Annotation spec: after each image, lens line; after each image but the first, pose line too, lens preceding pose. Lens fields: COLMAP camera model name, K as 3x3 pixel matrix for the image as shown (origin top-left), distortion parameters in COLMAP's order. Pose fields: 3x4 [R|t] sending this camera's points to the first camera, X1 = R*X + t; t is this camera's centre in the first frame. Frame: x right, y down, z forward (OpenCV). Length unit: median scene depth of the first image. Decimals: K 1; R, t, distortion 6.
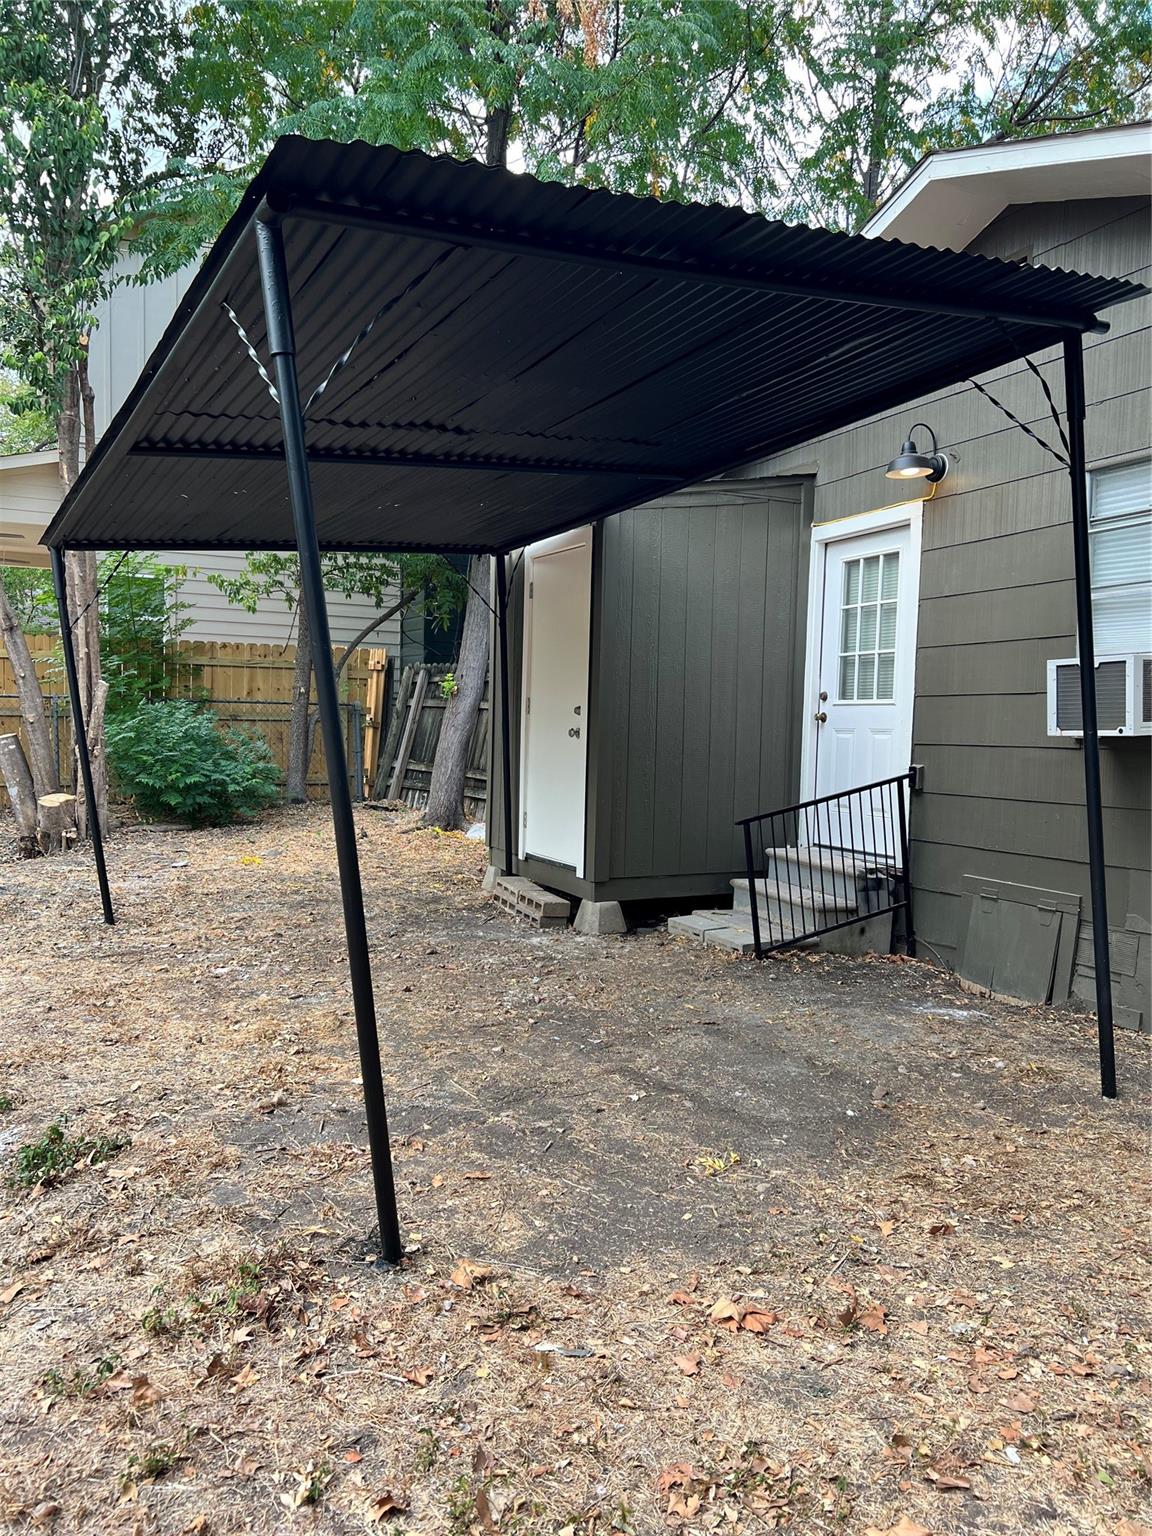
lens RADIAL K [[1157.1, 0, 577.6], [0, 1157.1, 777.7], [0, 0, 1]] dist [0.047715, -0.060604]
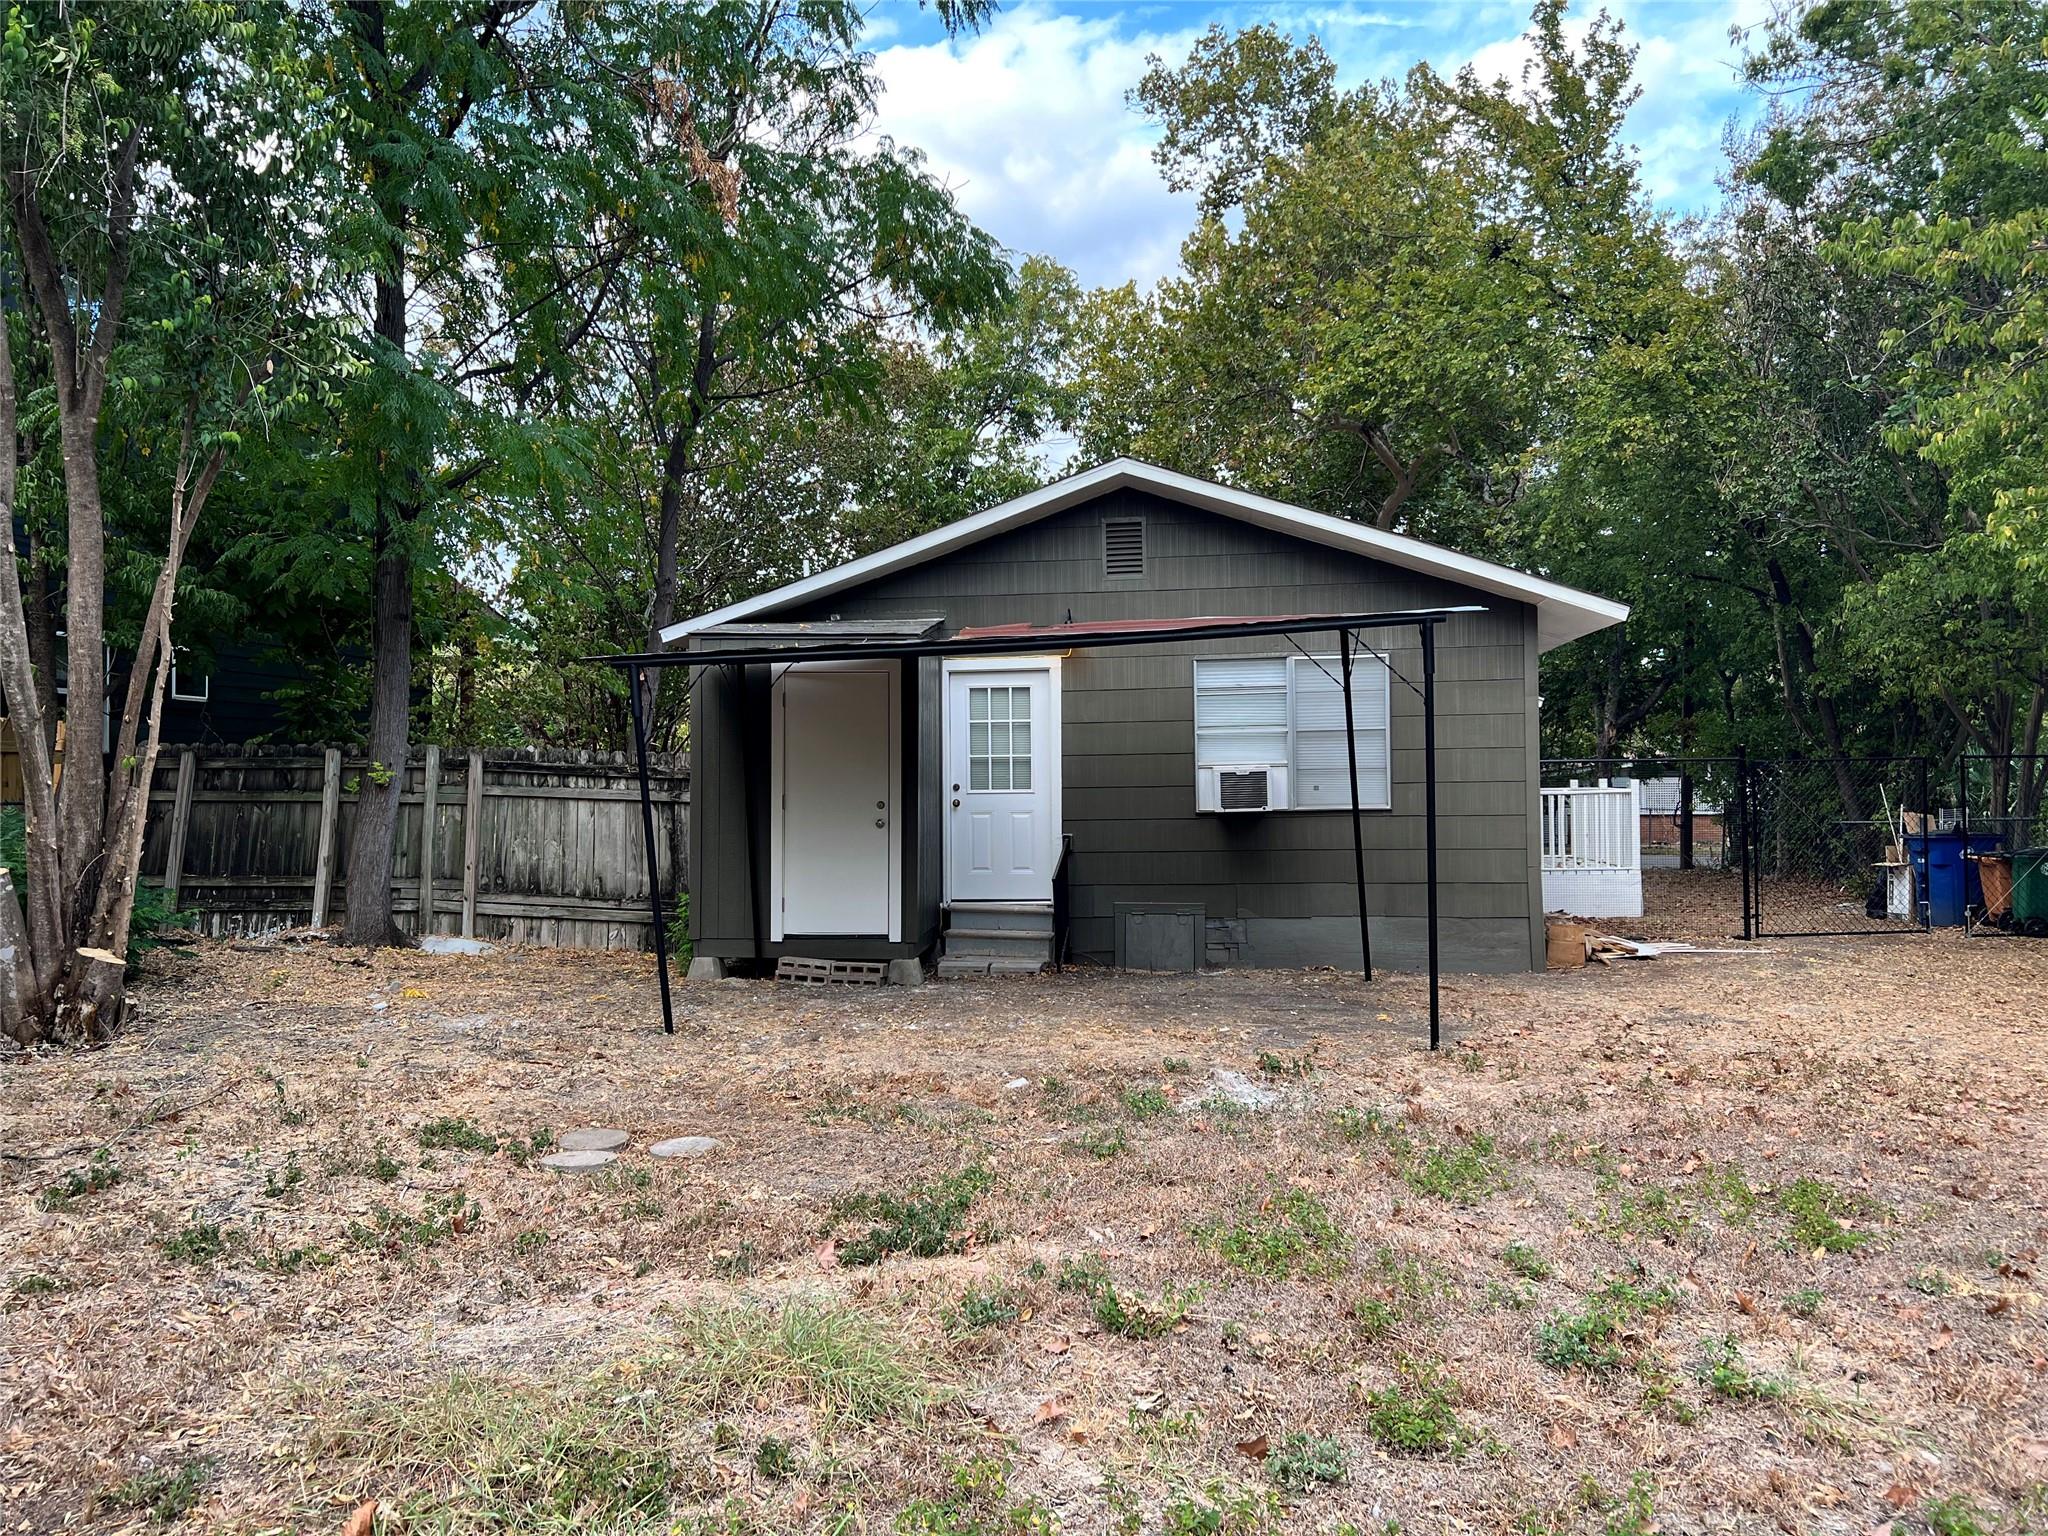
lens RADIAL K [[1542.8, 0, 1024.0], [0, 1542.8, 768.0], [0, 0, 1]] dist [0.047715, -0.060604]
pose [[0.530424, -0.021630, 0.847457, -1.312811], [0.060205, 0.998111, -0.012207, -0.069908], [-0.845592, 0.057496, 0.530724, -0.001795]]
